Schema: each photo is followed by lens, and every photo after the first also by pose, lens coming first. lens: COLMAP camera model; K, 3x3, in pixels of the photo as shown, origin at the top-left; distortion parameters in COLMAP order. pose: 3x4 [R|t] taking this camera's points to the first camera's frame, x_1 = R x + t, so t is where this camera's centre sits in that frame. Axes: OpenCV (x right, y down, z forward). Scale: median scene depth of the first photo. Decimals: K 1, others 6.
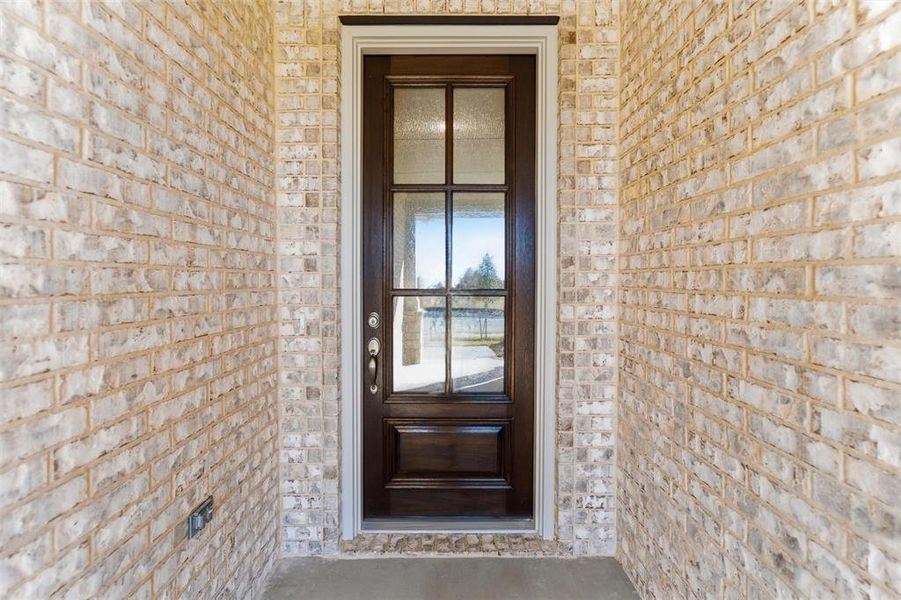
lens RADIAL K [[371.7, 0, 451.6], [0, 371.7, 296.3], [0, 0, 1]] dist [0.000350, -0.000161]
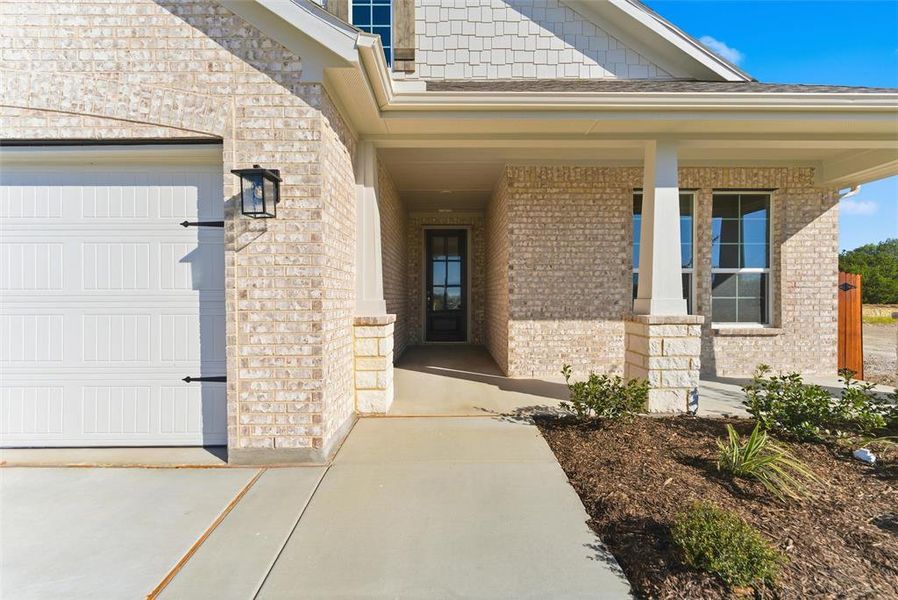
lens RADIAL K [[370.5, 0, 448.1], [0, 370.5, 306.5], [0, 0, 1]] dist [0.000350, -0.000161]
pose [[0.999992, -0.001877, 0.003468, -0.003518], [0.001819, 0.999863, 0.016482, 0.172035], [-0.003498, -0.016475, 0.999858, -3.463998]]
